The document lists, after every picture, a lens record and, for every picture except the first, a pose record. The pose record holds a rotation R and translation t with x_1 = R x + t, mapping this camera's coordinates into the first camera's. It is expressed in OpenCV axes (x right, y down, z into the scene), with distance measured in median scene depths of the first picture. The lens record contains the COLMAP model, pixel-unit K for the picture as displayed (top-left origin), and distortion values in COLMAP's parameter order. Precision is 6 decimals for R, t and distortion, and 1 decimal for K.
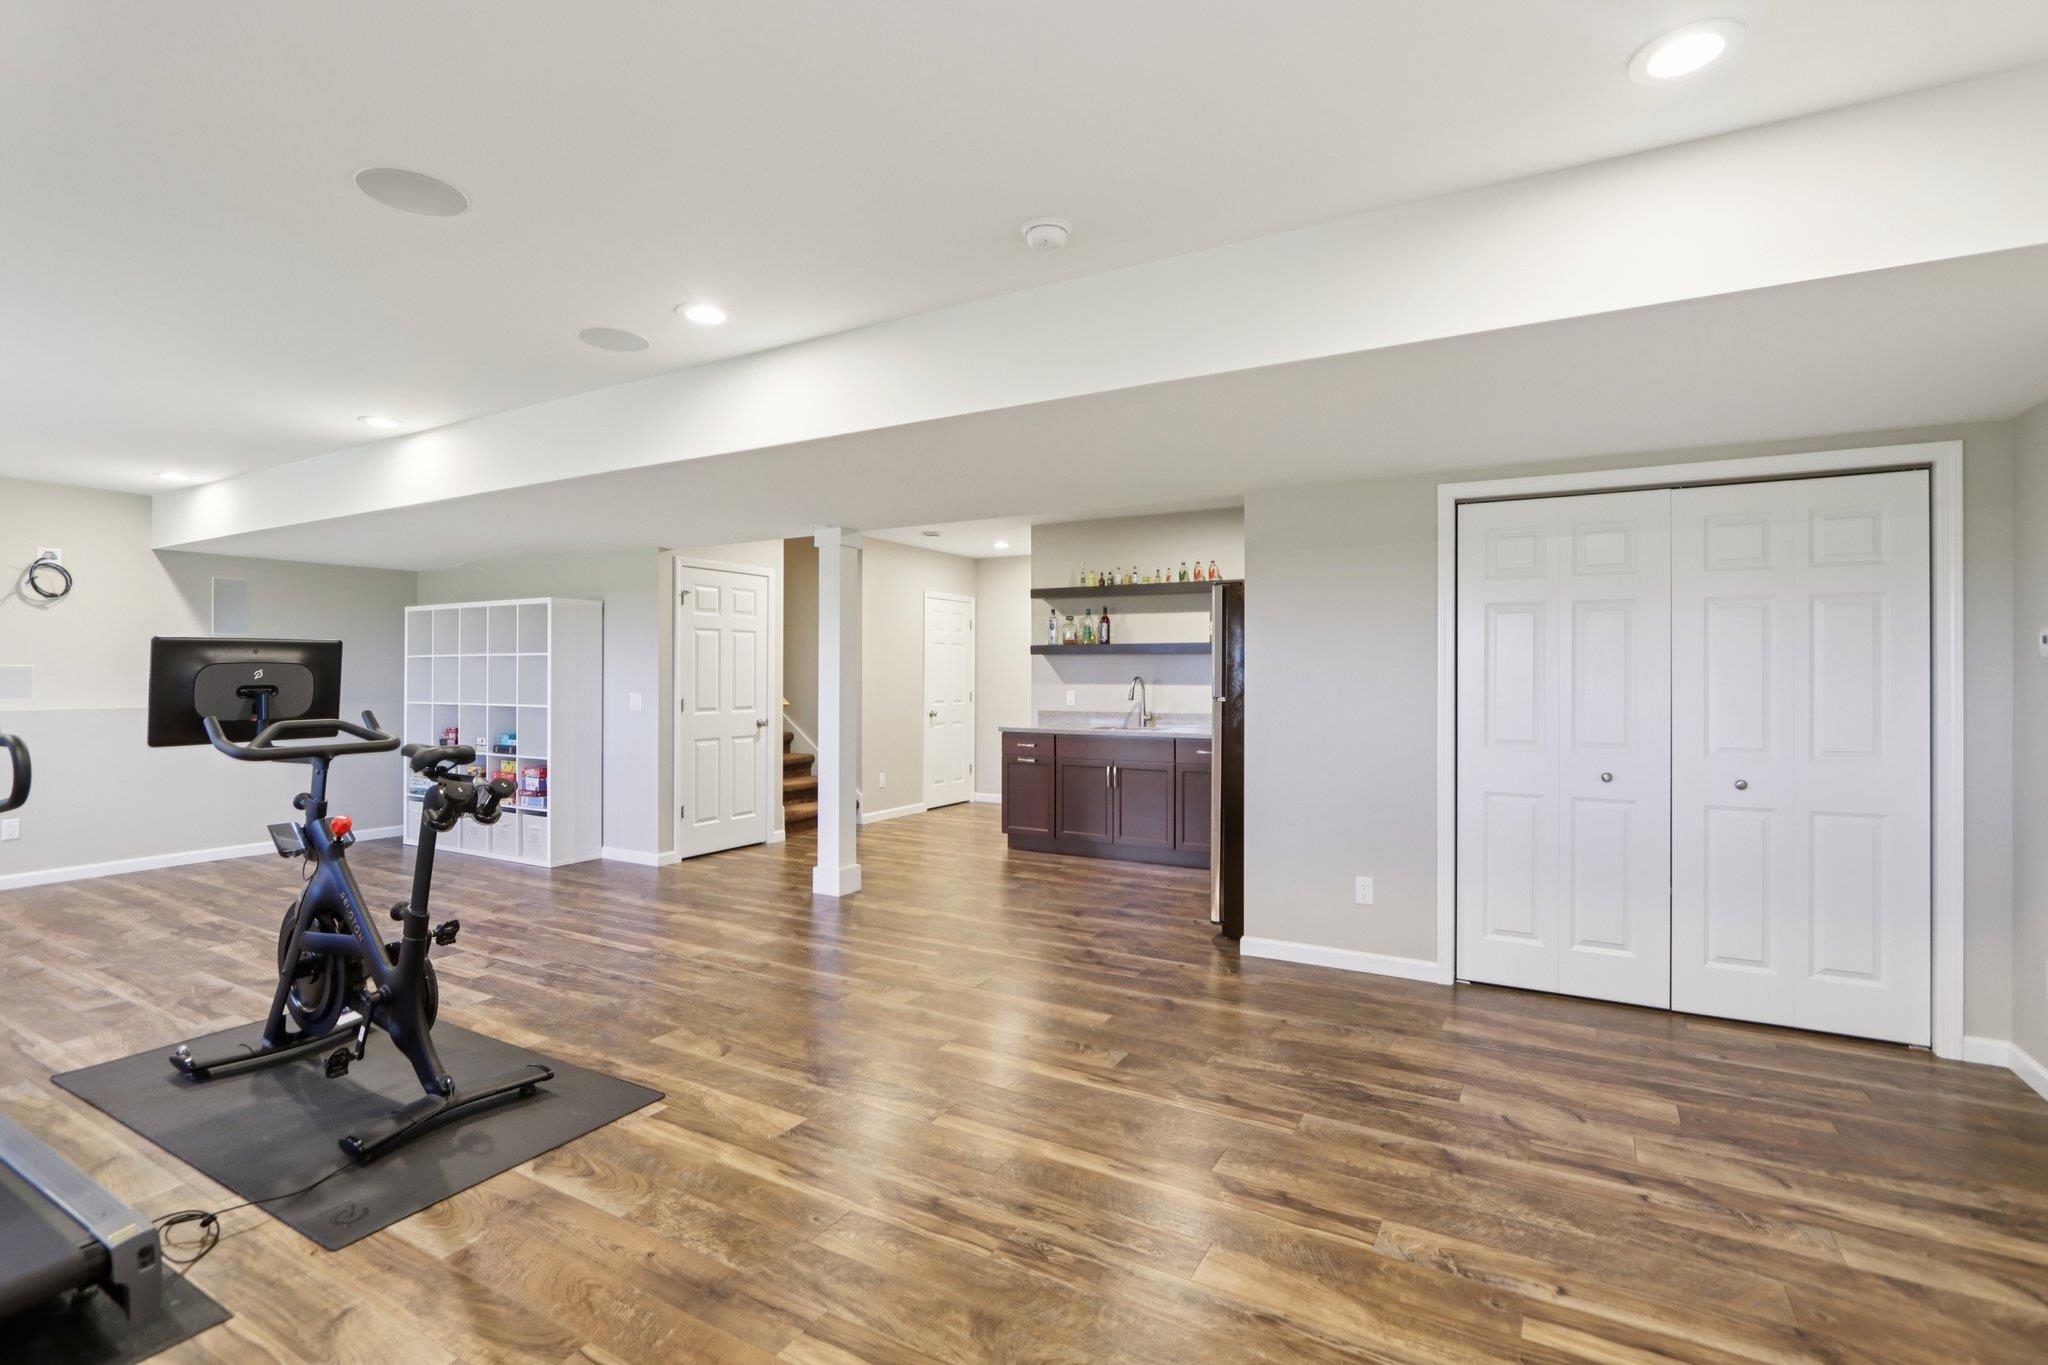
lens RADIAL K [[946.3, 0, 1026.2], [0, 946.3, 662.1], [0, 0, 1]] dist [-0.015080, 0.002045]
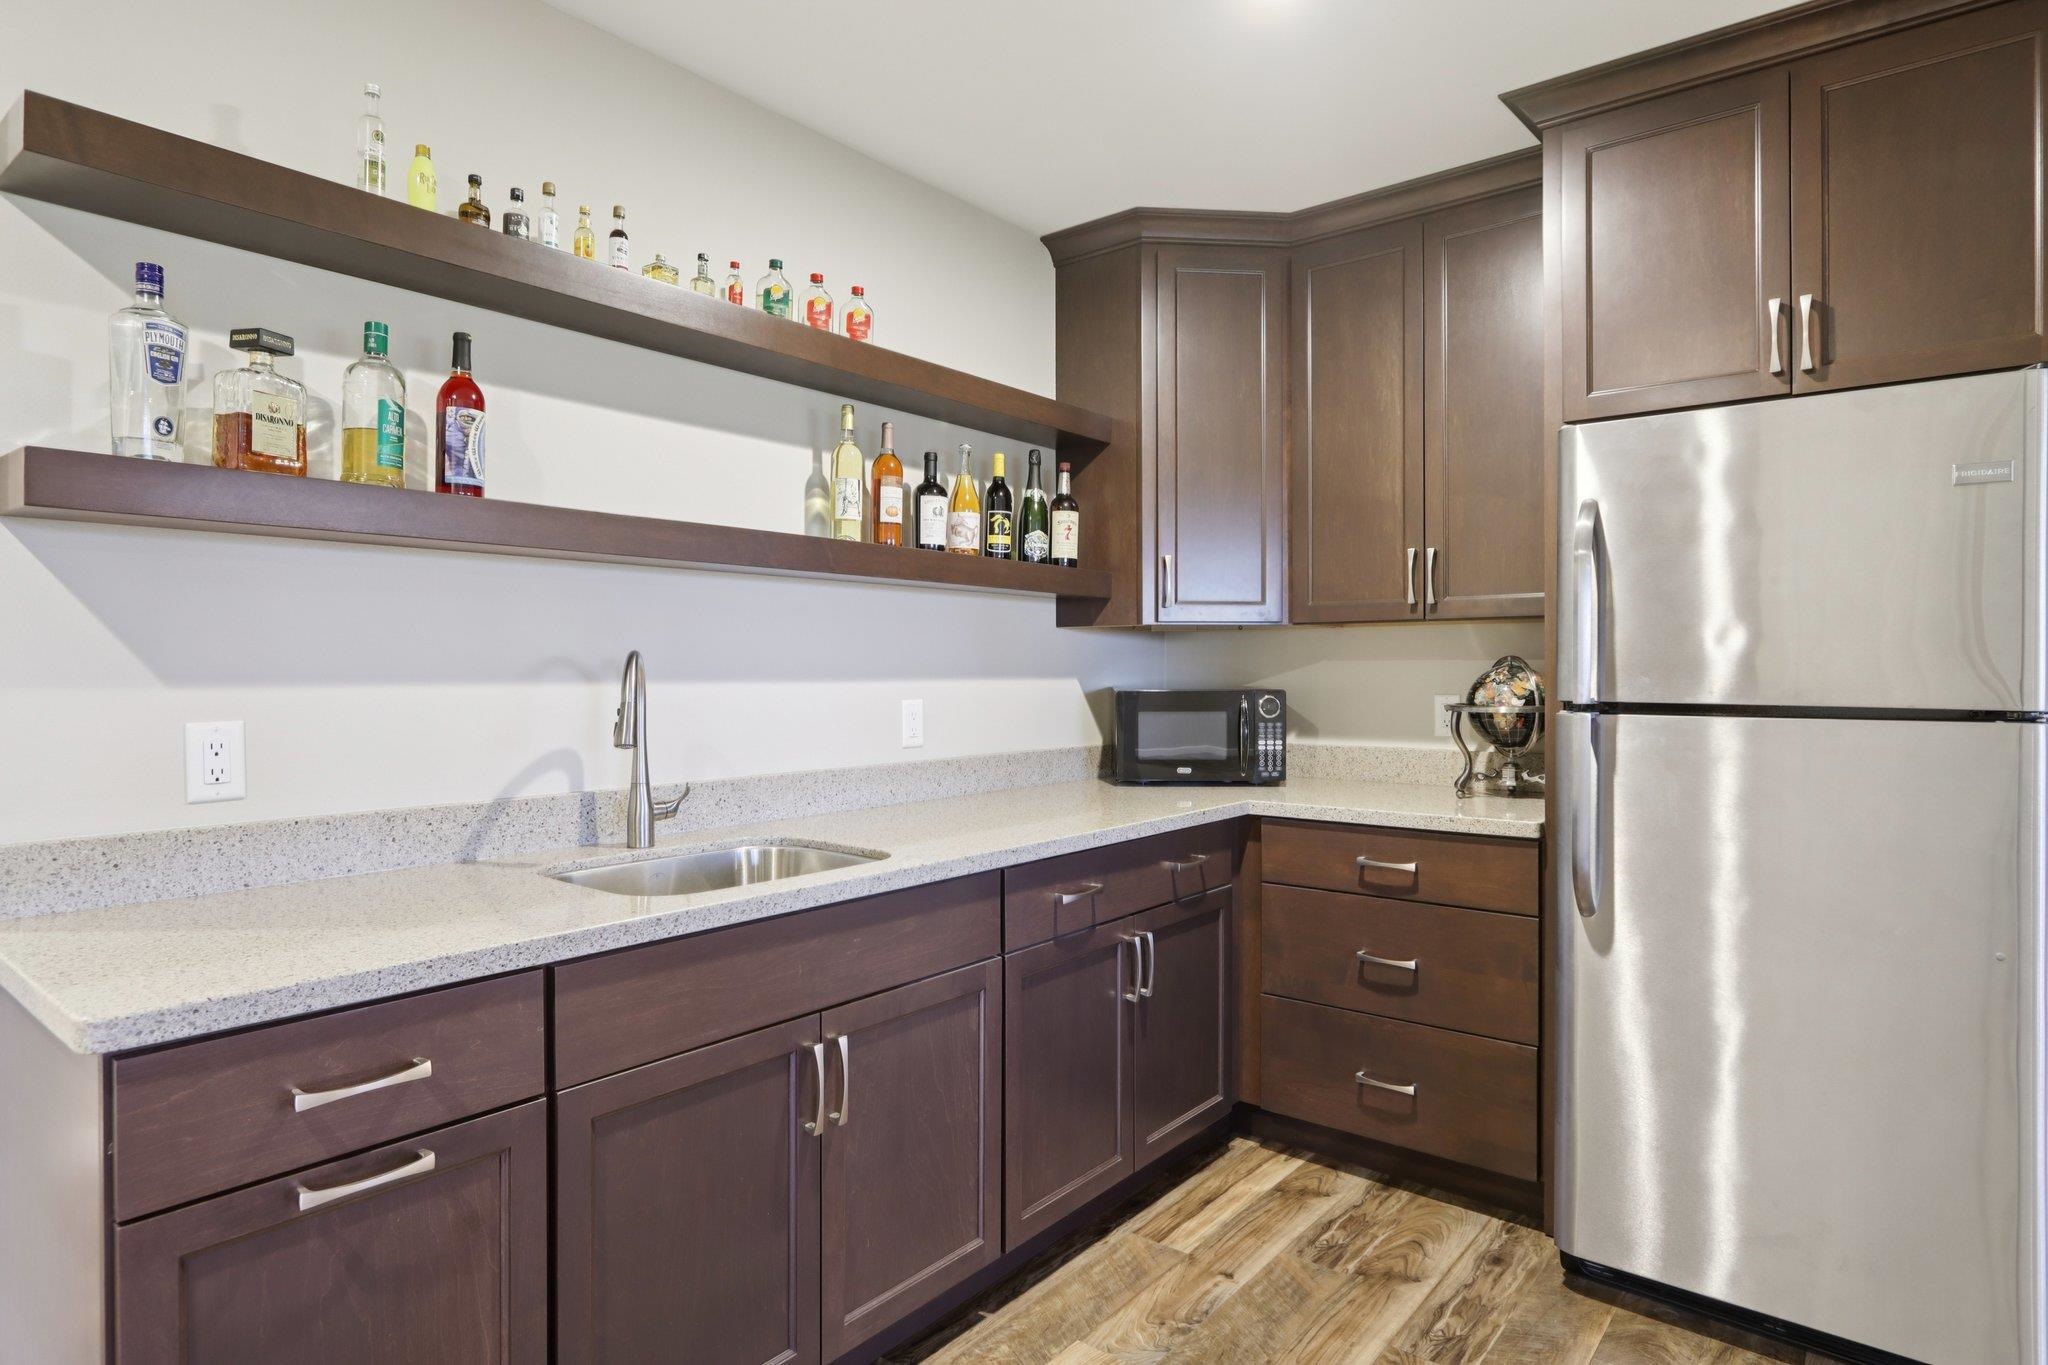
lens RADIAL K [[1128.2, 0, 1022.0], [0, 1128.2, 671.1], [0, 0, 1]] dist [-0.007981, -0.000125]
pose [[0.167187, -0.005005, 0.985913, -0.270428], [-0.014655, 0.999864, 0.007560, 0.028653], [-0.985816, -0.015712, 0.167091, 1.440051]]
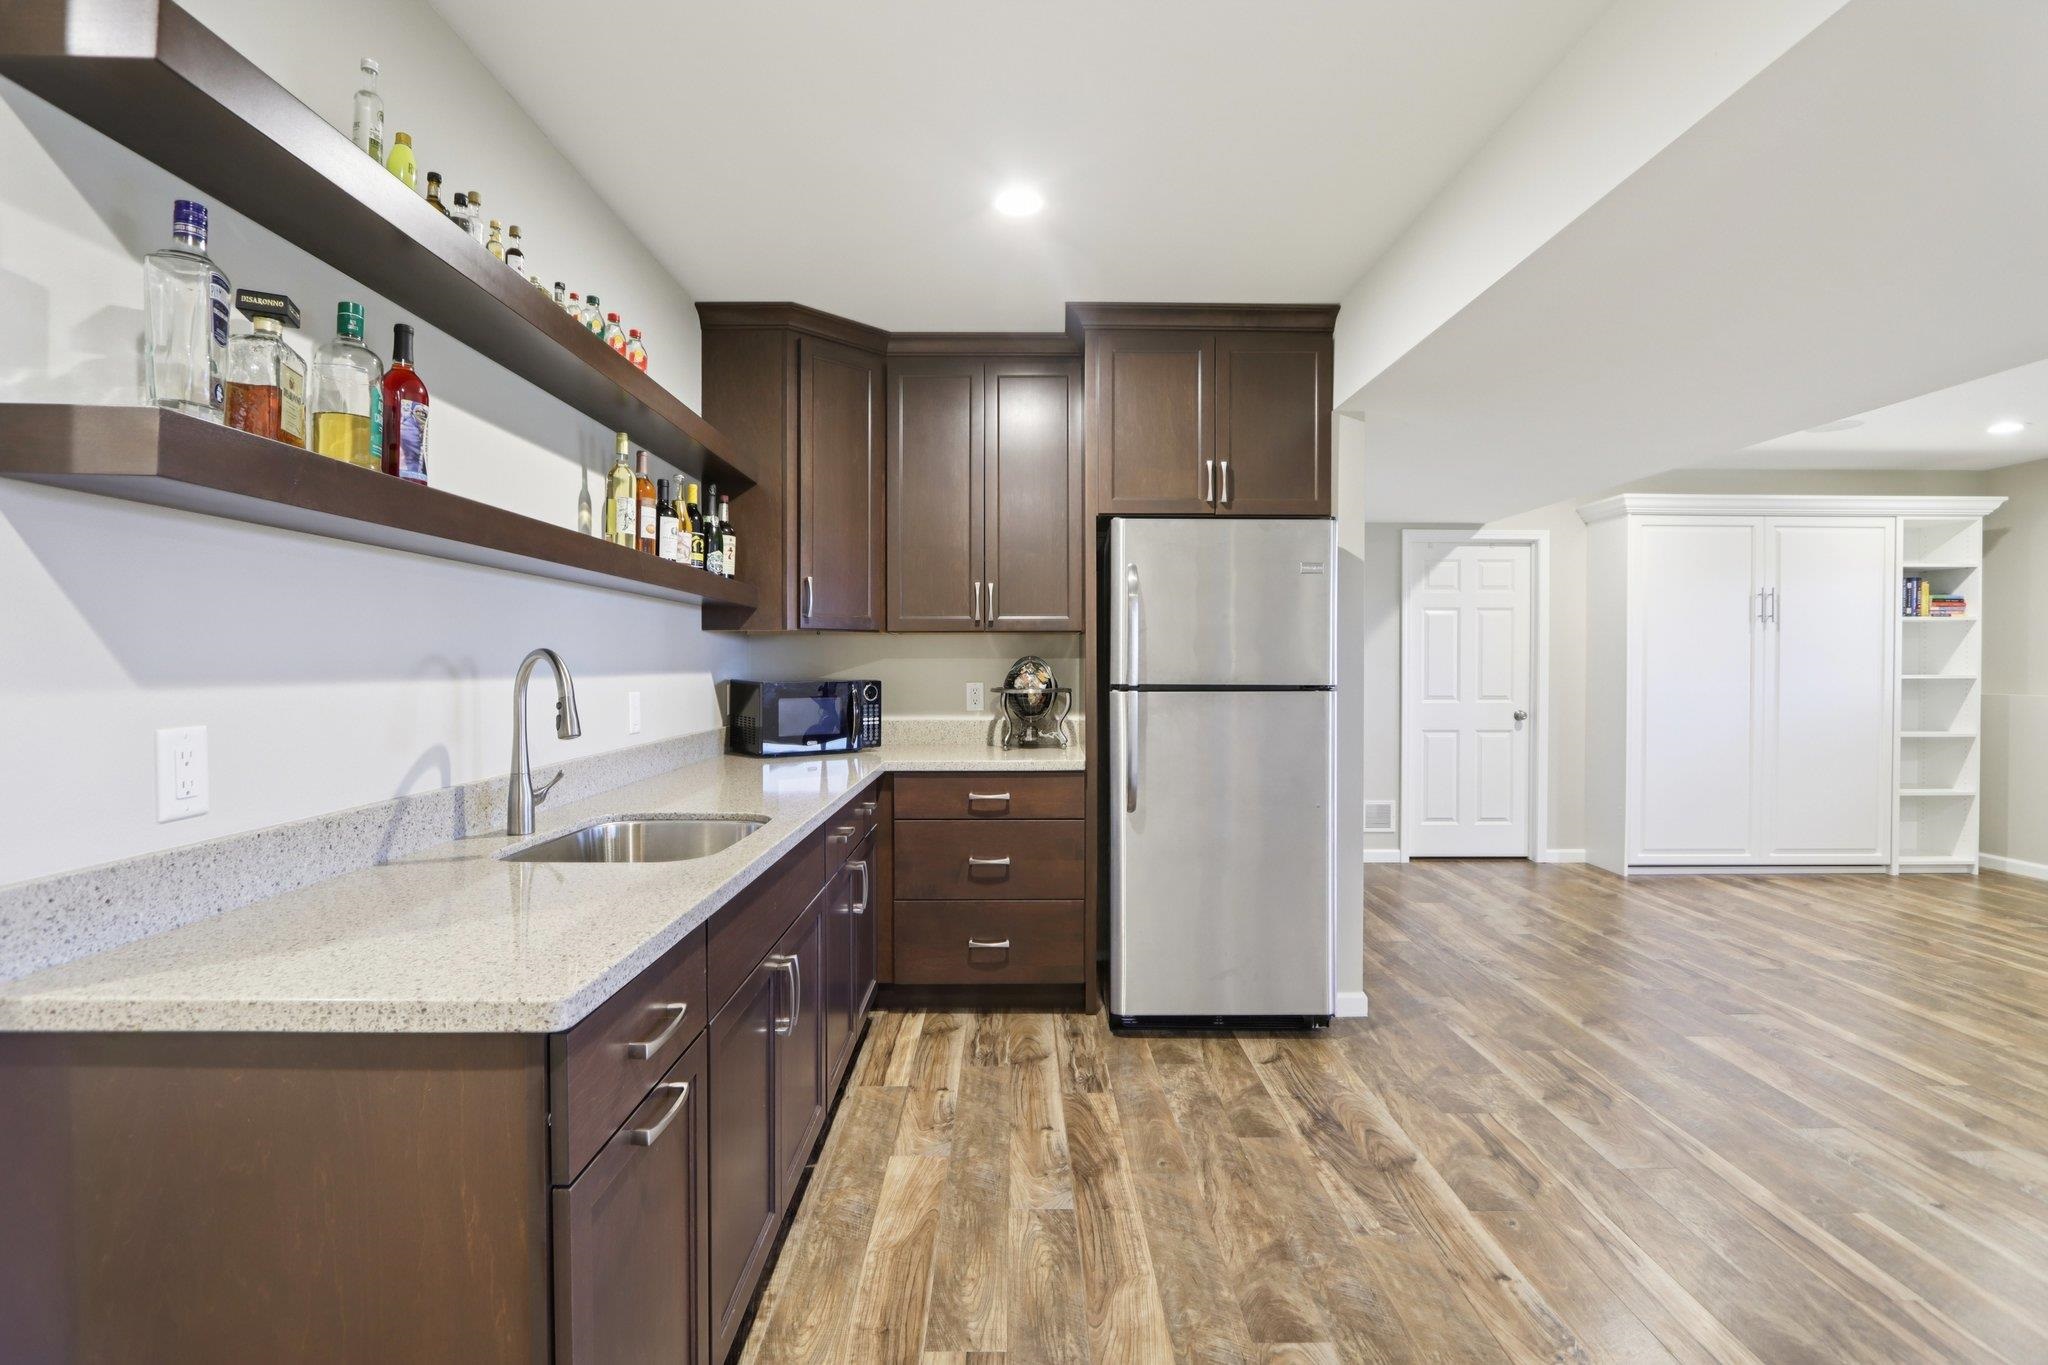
lens RADIAL K [[946.3, 0, 1021.4], [0, 946.3, 669.4], [0, 0, 1]] dist [-0.015080, 0.002045]
pose [[-0.502679, -0.008667, 0.864429, -0.307980], [-0.015312, 0.999882, 0.001121, 0.031723], [-0.864337, -0.012673, -0.502753, 1.720878]]
